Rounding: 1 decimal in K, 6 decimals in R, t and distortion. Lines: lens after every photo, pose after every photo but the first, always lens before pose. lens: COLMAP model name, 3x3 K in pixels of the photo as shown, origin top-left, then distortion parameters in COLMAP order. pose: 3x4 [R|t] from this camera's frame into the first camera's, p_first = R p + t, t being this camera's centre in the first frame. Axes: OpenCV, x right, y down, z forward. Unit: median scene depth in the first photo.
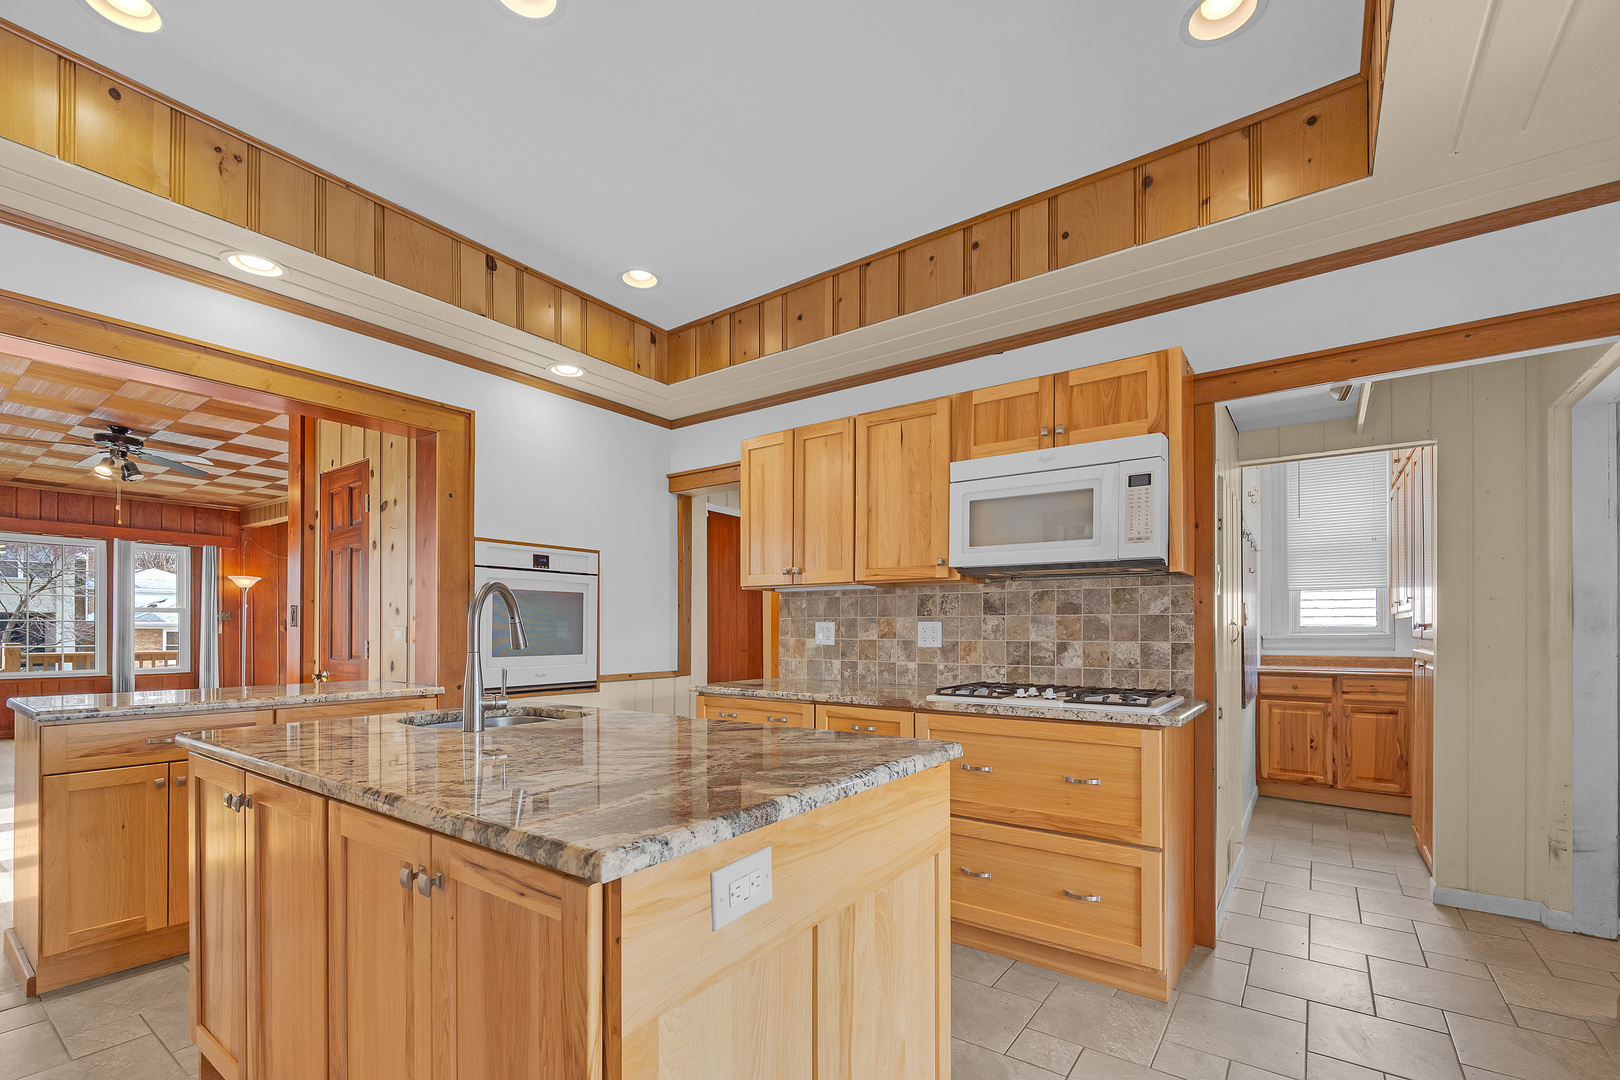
lens RADIAL K [[705.7, 0, 810.8], [0, 705.7, 629.0], [0, 0, 1]] dist [-0.004632, -0.000477]
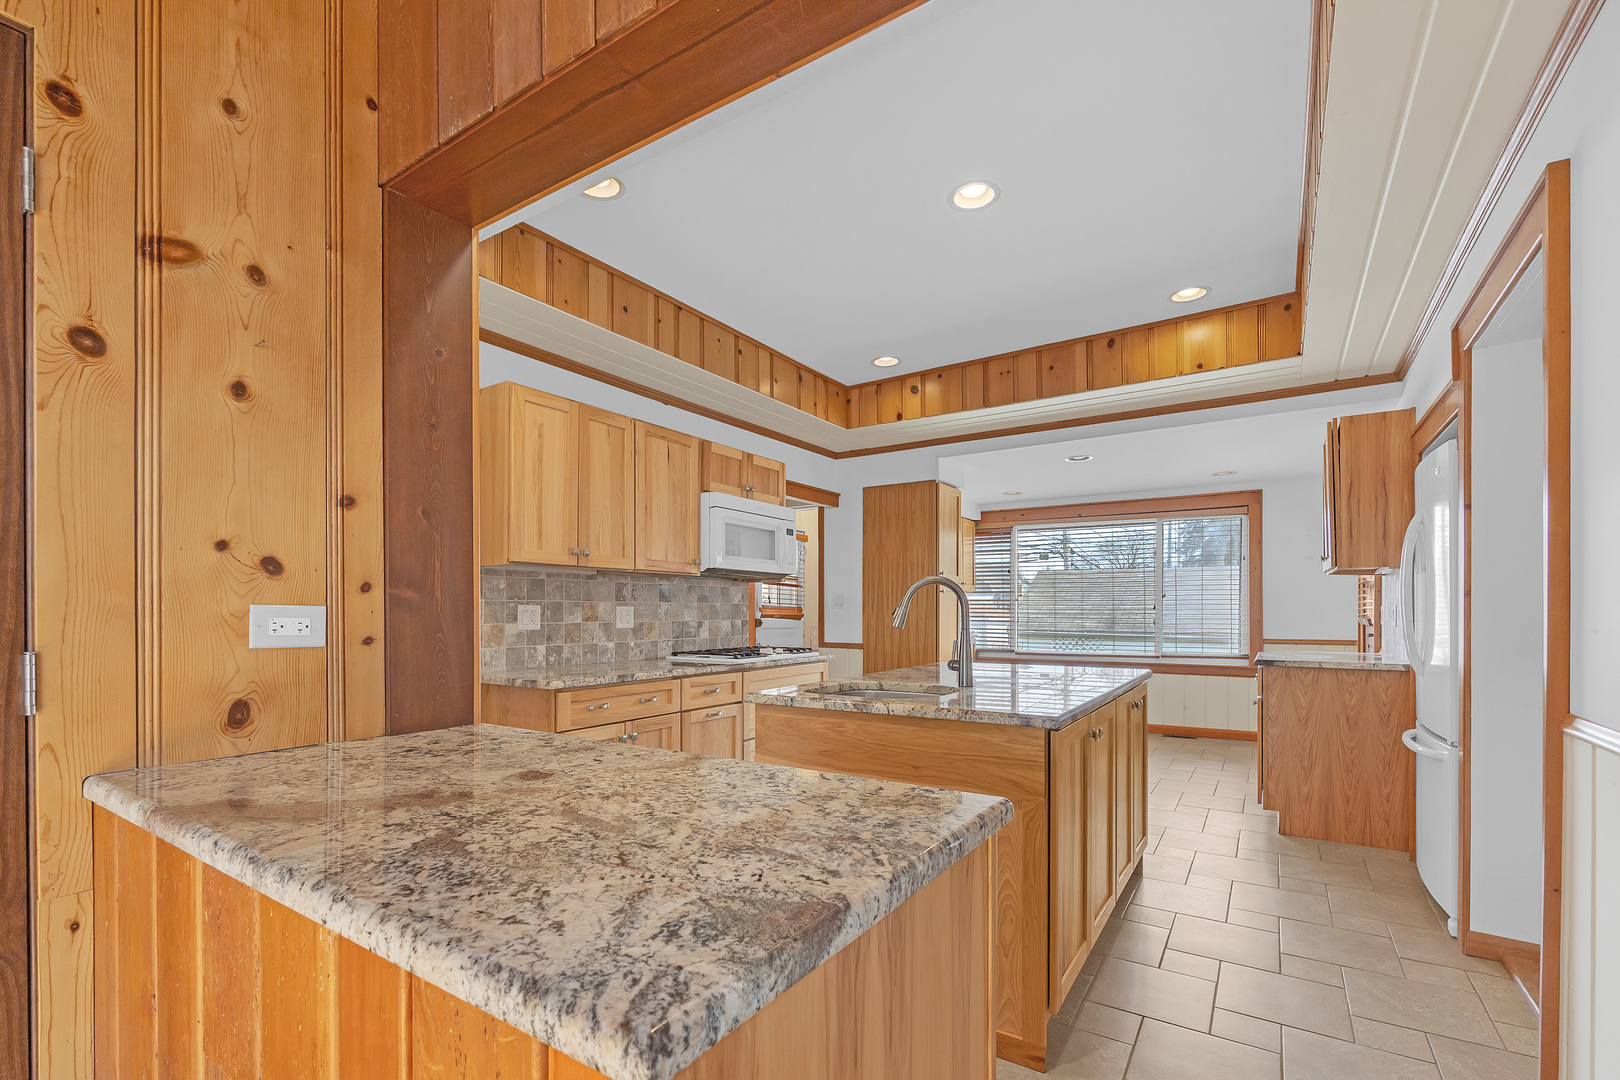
lens RADIAL K [[710.9, 0, 810.6], [0, 710.9, 609.4], [0, 0, 1]] dist [0.000371, -0.000309]
pose [[-0.048614, 0.002048, 0.998816, -1.043237], [0.000331, 0.999998, -0.002034, -0.002589], [-0.998818, 0.000232, -0.048615, 0.768365]]
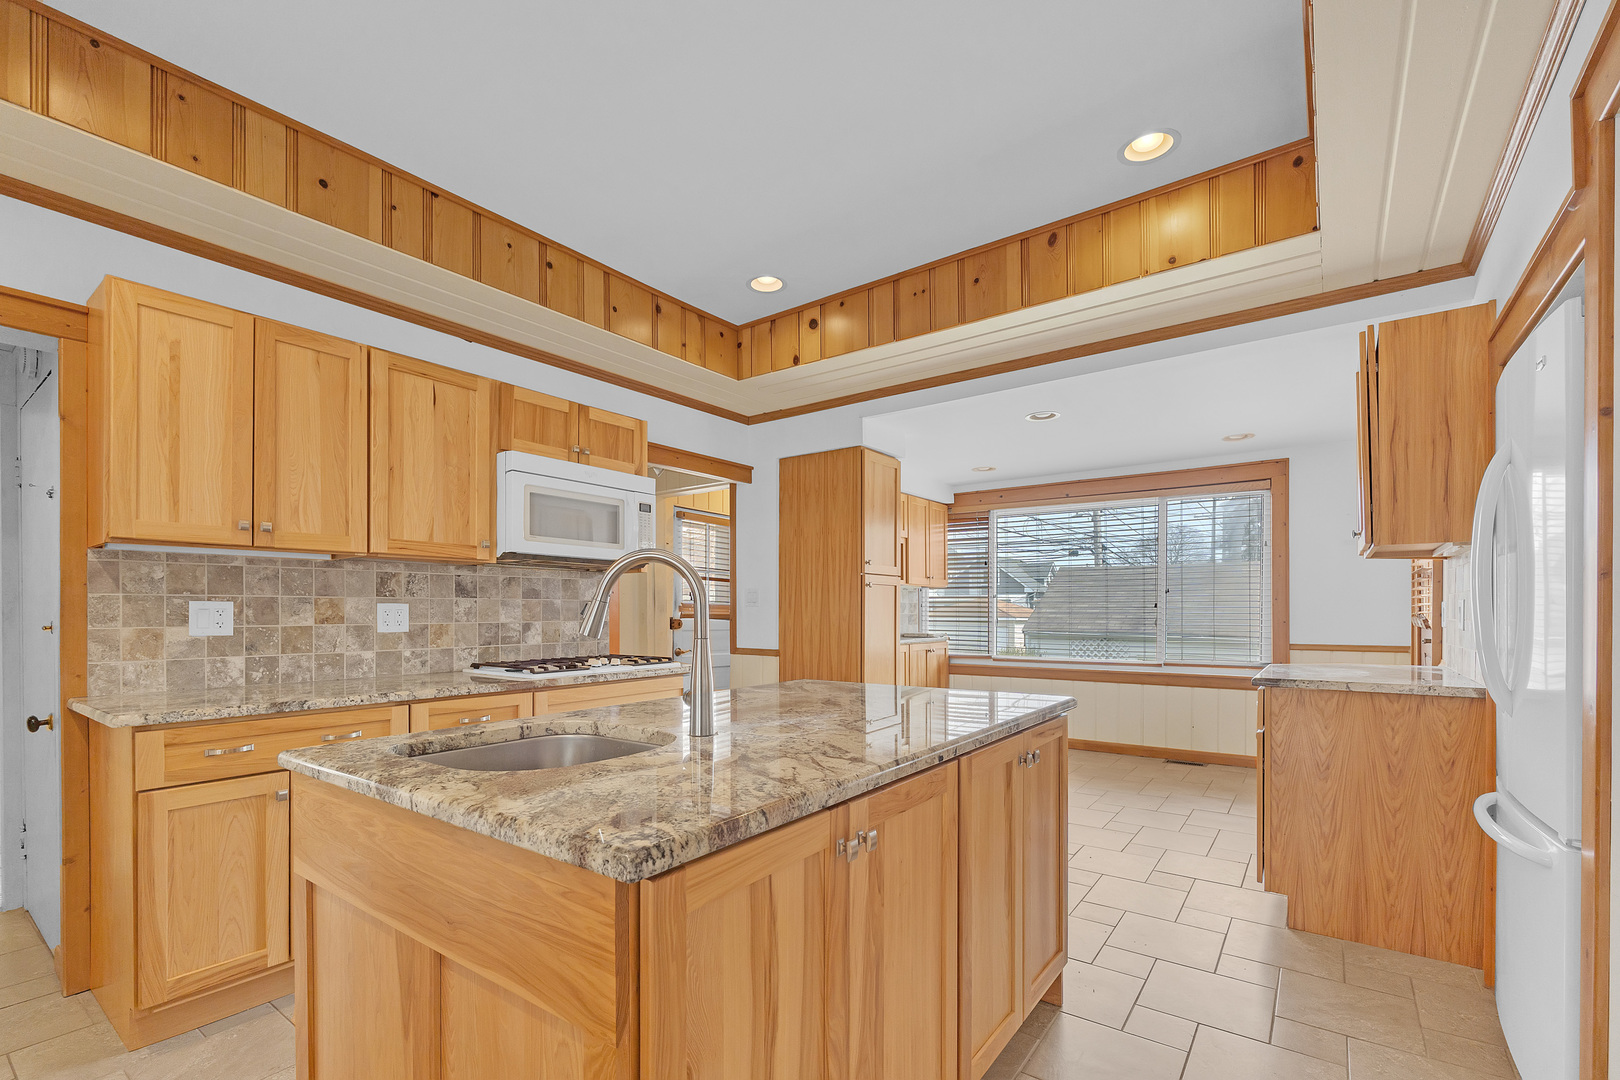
lens RADIAL K [[713.3, 0, 804.8], [0, 713.3, 613.0], [0, 0, 1]] dist [-0.001796, -0.000193]
pose [[0.007728, -0.003337, 0.999965, -0.734960], [0.001592, 0.999993, 0.003325, -0.000443], [-0.999969, 0.001566, 0.007733, 0.490458]]
